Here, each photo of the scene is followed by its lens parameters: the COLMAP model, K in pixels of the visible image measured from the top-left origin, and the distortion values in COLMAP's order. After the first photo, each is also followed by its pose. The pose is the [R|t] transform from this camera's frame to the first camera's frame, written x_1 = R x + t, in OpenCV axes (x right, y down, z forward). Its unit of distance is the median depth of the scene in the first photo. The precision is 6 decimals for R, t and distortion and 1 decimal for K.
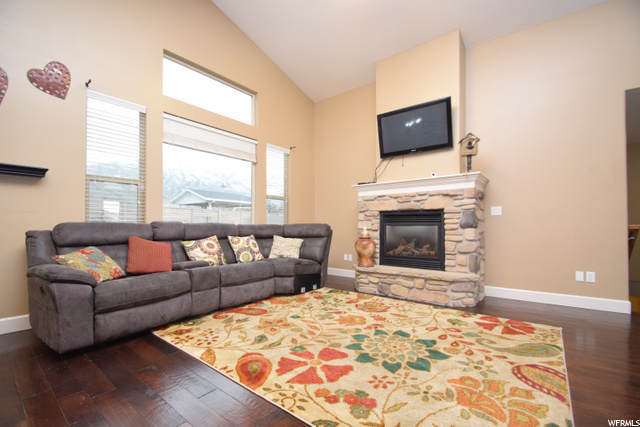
lens RADIAL K [[279.3, 0, 316.2], [0, 279.3, 222.3], [0, 0, 1]] dist [-0.003810, -0.000713]
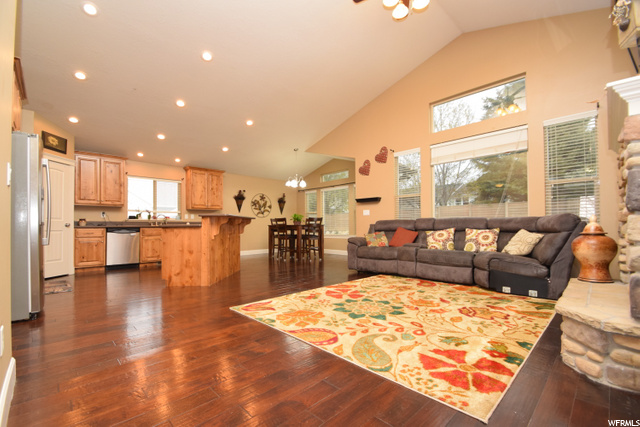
lens RADIAL K [[279.3, 0, 316.2], [0, 279.3, 222.3], [0, 0, 1]] dist [-0.003810, -0.000713]
pose [[-0.121303, -0.016076, -0.992485, 1.334869], [0.018006, 0.999669, -0.018393, 0.047758], [0.992452, -0.020101, -0.120974, 0.750629]]
